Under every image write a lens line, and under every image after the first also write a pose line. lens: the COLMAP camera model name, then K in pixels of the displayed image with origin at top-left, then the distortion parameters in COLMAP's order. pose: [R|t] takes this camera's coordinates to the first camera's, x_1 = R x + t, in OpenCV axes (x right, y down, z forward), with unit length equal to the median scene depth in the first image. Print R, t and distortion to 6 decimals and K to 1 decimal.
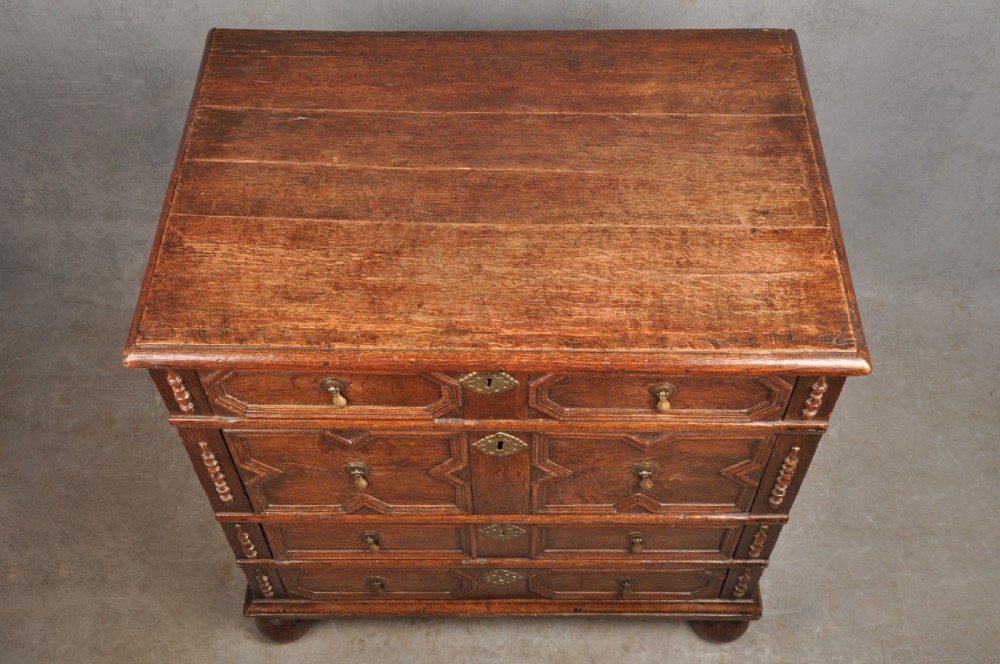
lens RADIAL K [[1098.9, 0, 497.7], [0, 1098.9, 332.5], [0, 0, 1]] dist [0.010434, 0.008326]
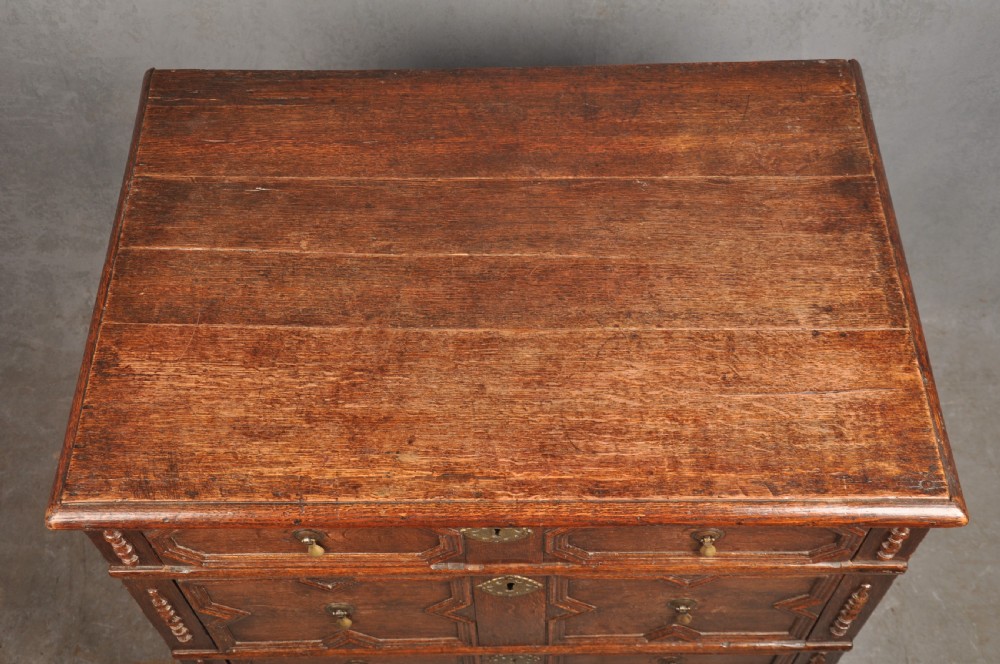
lens RADIAL K [[1184.9, 0, 497.0], [0, 1184.9, 330.3], [0, 0, 1]] dist [0.044436, 0.062547]
pose [[0.999827, -0.018353, 0.003169, -0.007357], [0.018153, 0.998344, 0.054594, -0.146312], [-0.004166, -0.054527, 0.998504, 0.114765]]
